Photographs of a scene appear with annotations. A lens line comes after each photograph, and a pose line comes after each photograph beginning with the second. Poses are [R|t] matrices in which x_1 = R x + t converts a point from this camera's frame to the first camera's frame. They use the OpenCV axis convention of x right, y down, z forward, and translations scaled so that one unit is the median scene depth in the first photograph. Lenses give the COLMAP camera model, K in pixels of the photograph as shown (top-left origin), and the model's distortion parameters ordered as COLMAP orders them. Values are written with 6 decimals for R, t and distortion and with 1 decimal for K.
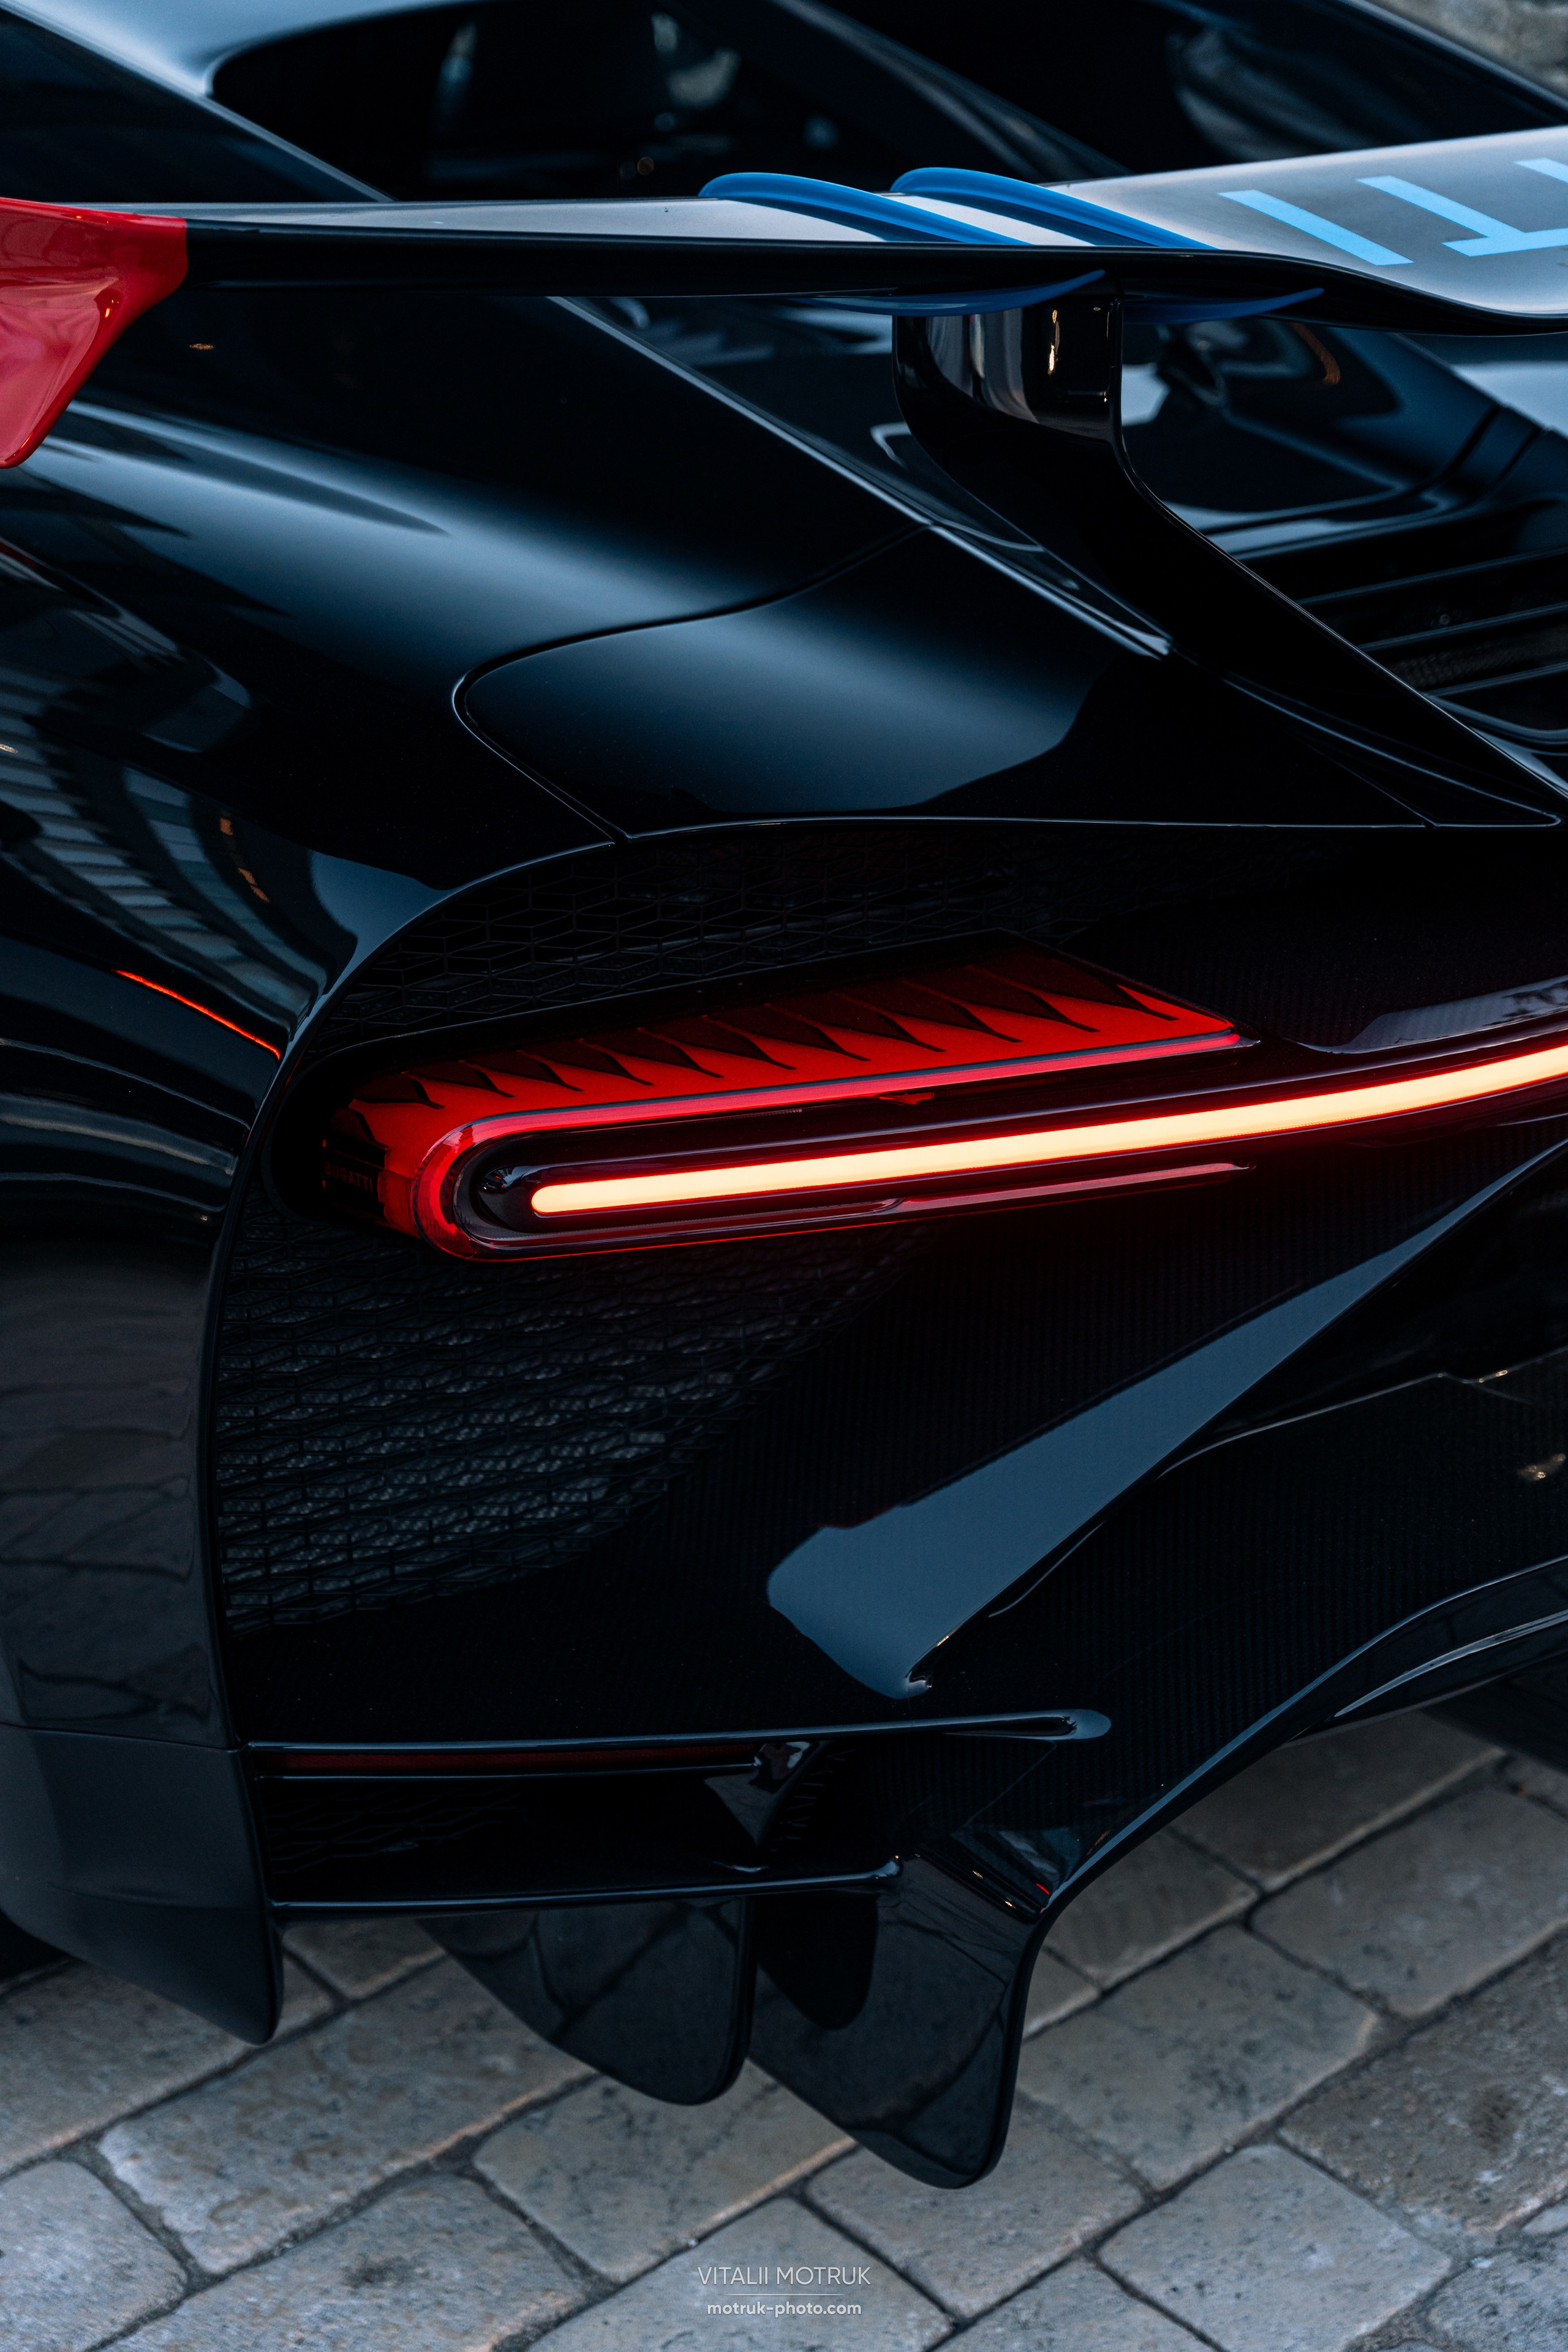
lens RADIAL K [[3302.1, 0, 784.0], [0, 3302.1, 1176.0], [0, 0, 1]] dist [-0.025142, 0.002676]
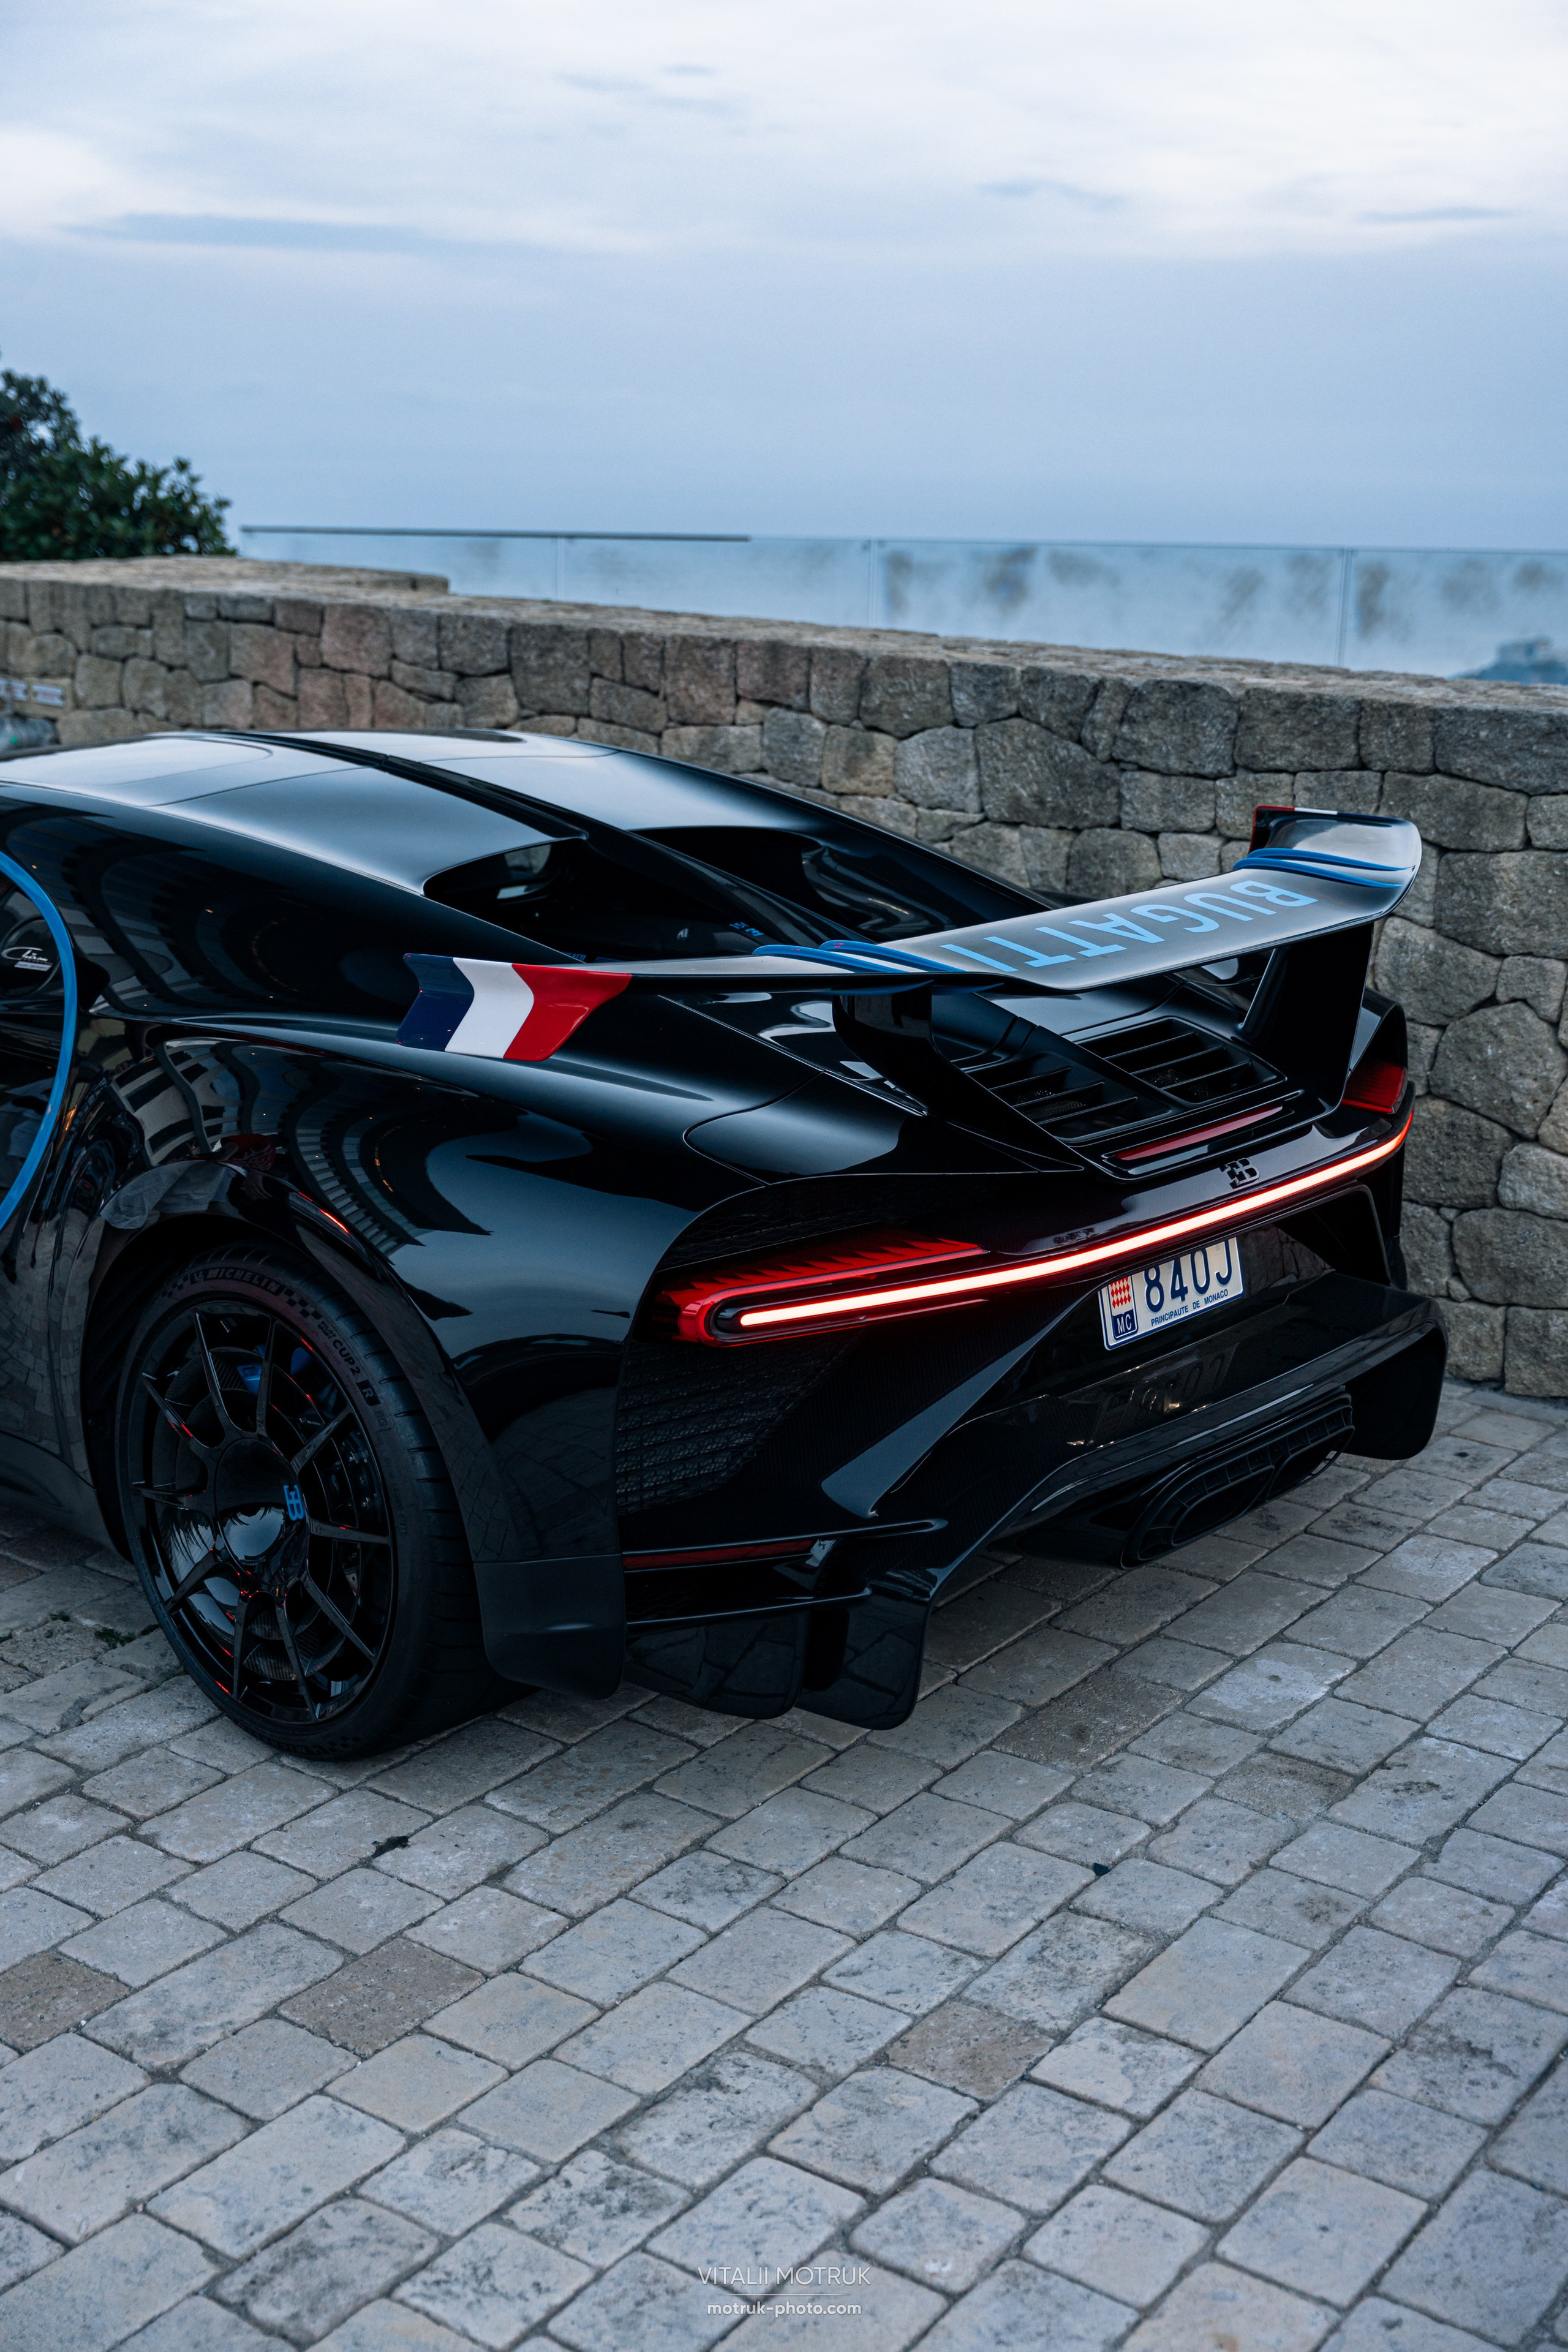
lens RADIAL K [[2660.2, 0, 784.0], [0, 2660.2, 1176.0], [0, 0, 1]] dist [-0.070502, 0.008929]
pose [[0.975328, -0.043241, 0.216484, -0.396754], [0.078081, 0.984813, -0.155070, 0.180432], [-0.206491, 0.168147, 0.963892, -0.873577]]
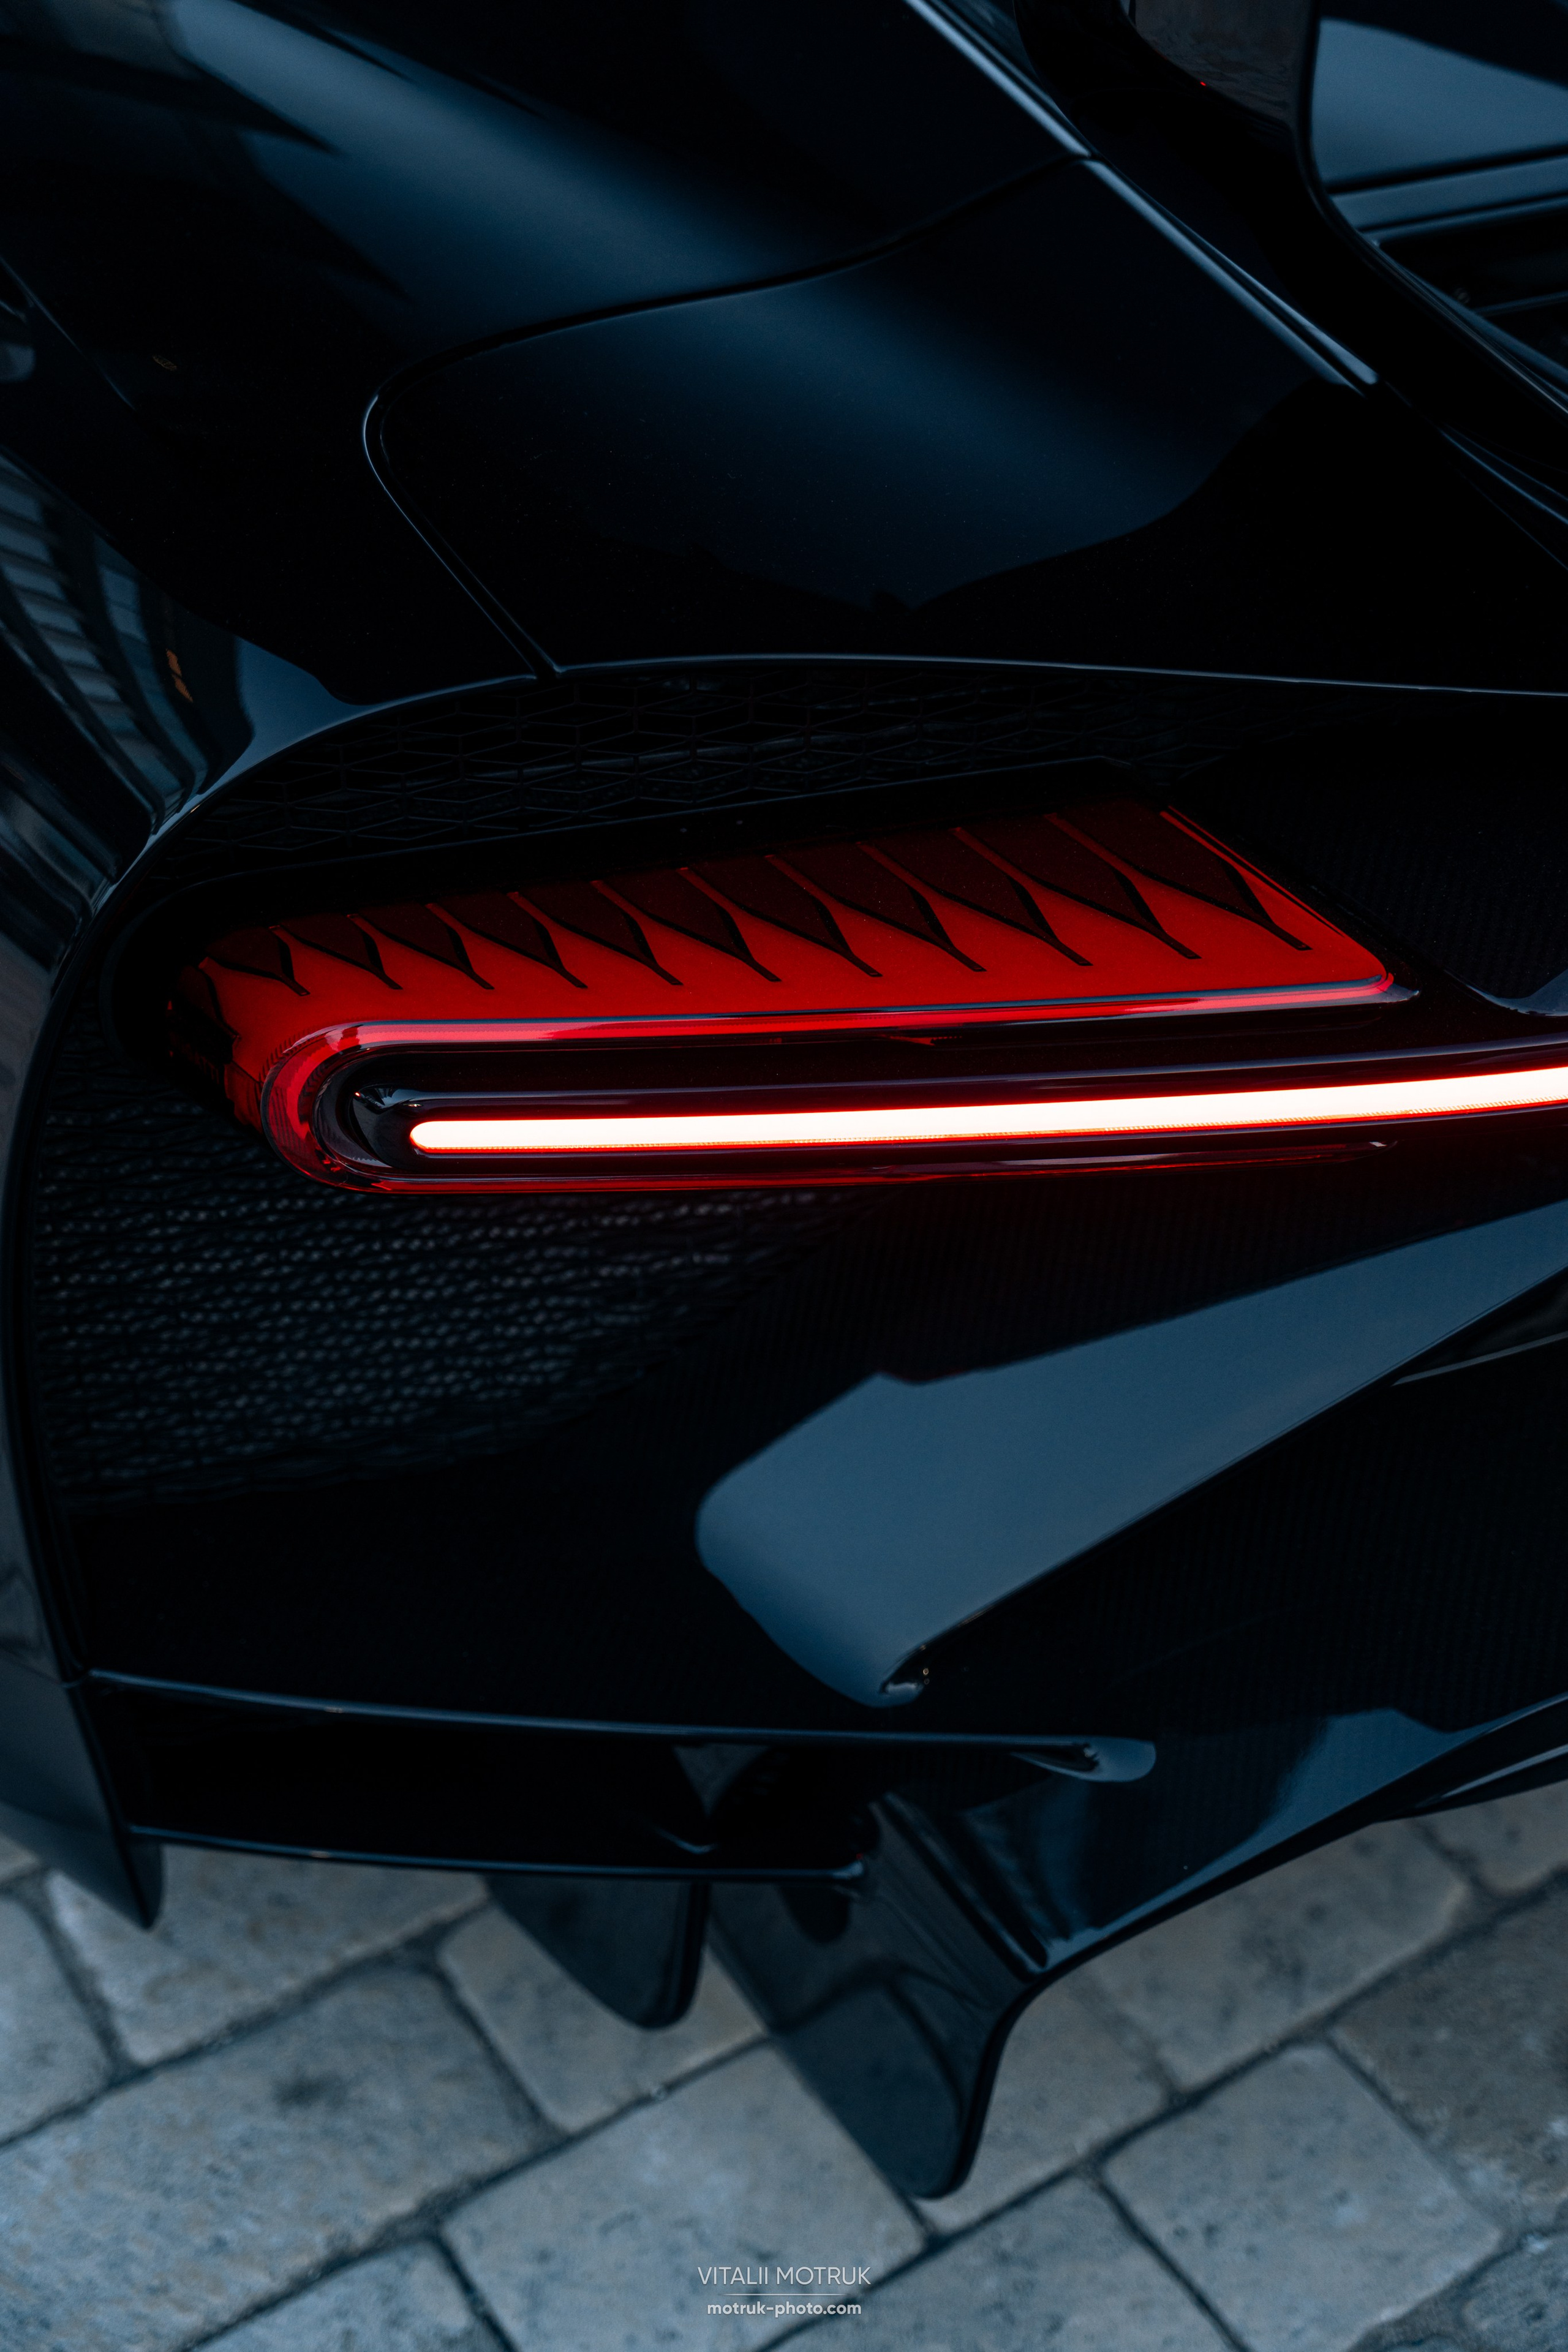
lens RADIAL K [[2916.4, 0, 786.7], [0, 2916.4, 1106.2], [0, 0, 1]] dist [-0.017902, -0.024045]
pose [[0.990854, 0.098171, -0.092579, 0.055150], [-0.075934, 0.972799, 0.218851, -0.118755], [0.111545, -0.209820, 0.971356, 0.284734]]
